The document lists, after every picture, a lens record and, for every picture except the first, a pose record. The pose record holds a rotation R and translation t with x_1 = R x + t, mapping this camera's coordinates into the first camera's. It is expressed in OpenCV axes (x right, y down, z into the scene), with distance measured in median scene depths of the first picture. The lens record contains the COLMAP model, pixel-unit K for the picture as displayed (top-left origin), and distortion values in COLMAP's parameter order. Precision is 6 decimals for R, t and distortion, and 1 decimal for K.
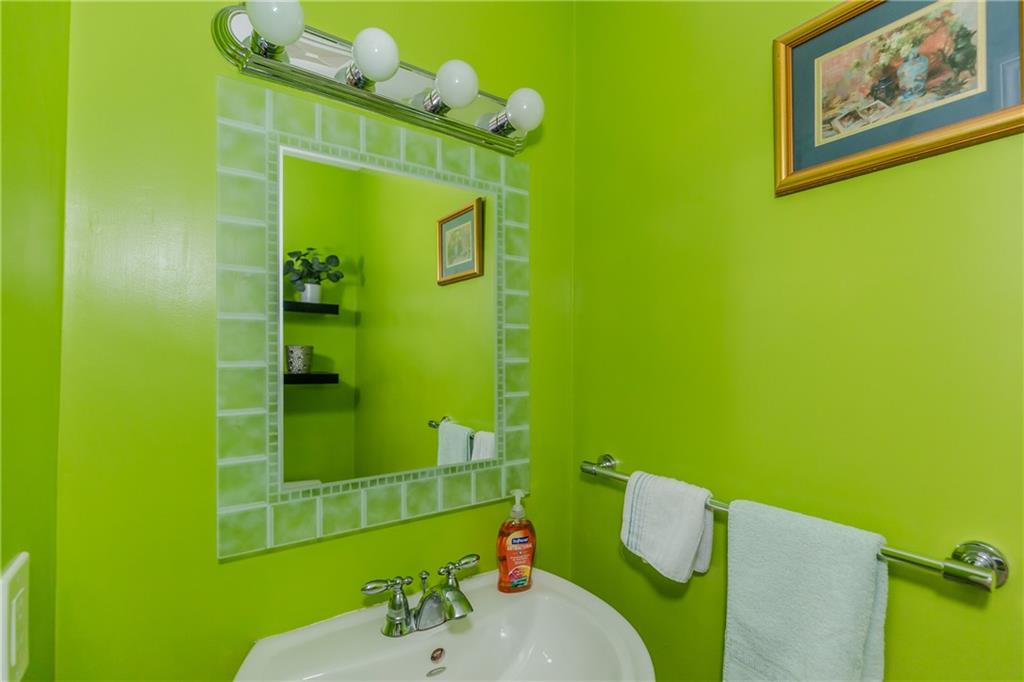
lens RADIAL K [[471.4, 0, 514.6], [0, 471.4, 347.4], [0, 0, 1]] dist [0.002584, 0.000285]
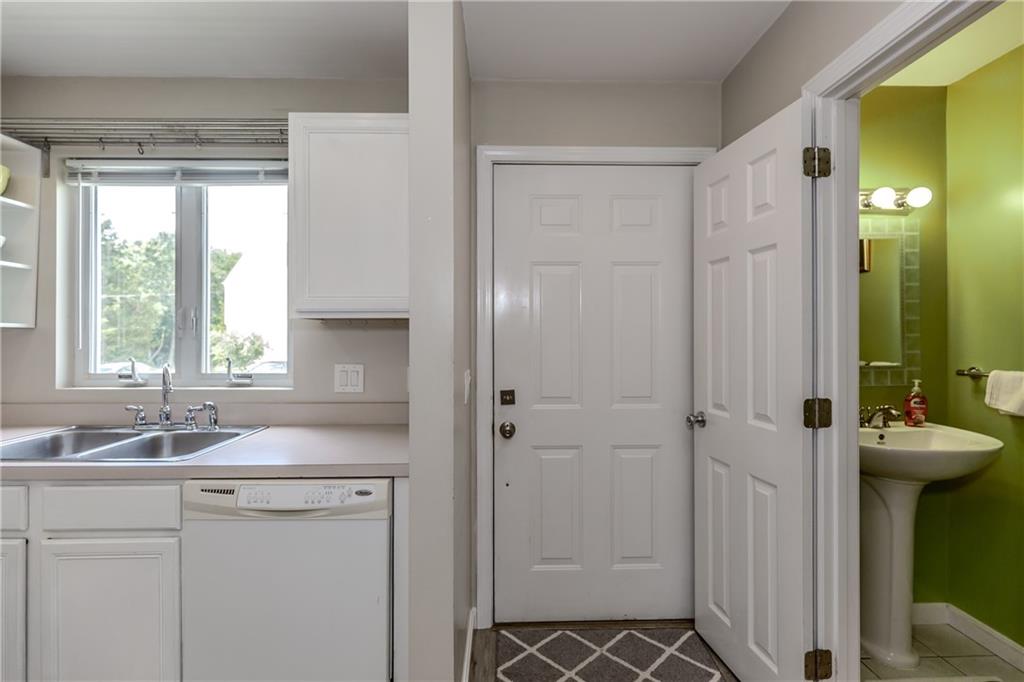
lens RADIAL K [[465.9, 0, 514.7], [0, 465.9, 330.0], [0, 0, 1]] dist [-0.001593, -0.000184]
pose [[0.843483, -0.007450, -0.537104, -0.386911], [0.013809, 0.999874, 0.007817, 0.042235], [0.536978, -0.014010, 0.843480, -1.699325]]
